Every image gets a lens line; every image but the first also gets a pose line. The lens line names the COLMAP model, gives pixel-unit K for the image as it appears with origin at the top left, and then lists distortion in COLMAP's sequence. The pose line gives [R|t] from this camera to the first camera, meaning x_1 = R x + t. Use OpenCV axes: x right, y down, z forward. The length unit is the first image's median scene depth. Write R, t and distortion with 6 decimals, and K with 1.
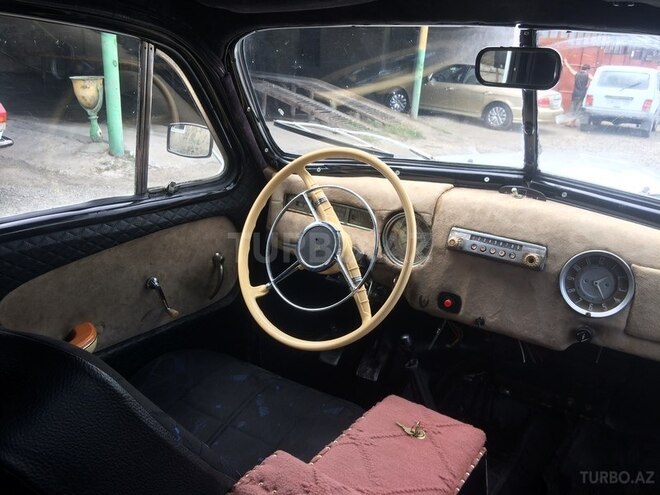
lens RADIAL K [[565.2, 0, 330.0], [0, 565.2, 247.5], [0, 0, 1]] dist [0.100720, -0.156722]
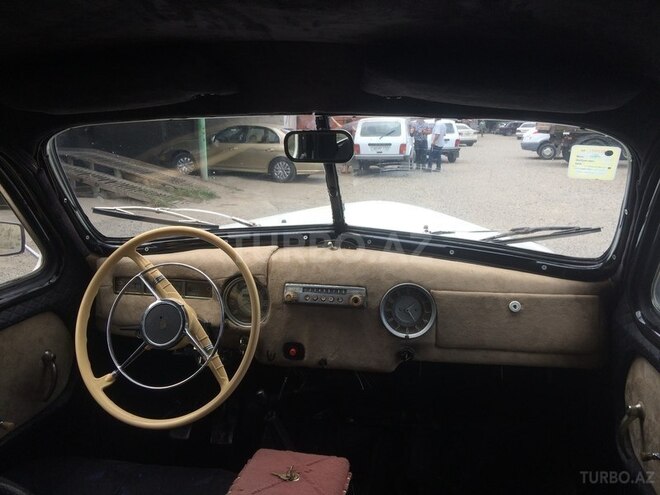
lens RADIAL K [[565.2, 0, 330.0], [0, 565.2, 247.5], [0, 0, 1]] dist [0.100720, -0.156722]
pose [[0.928383, -0.144098, 0.342552, -0.072784], [0.176153, 0.982267, -0.064207, -0.017954], [-0.327225, 0.119950, 0.937302, -0.081568]]
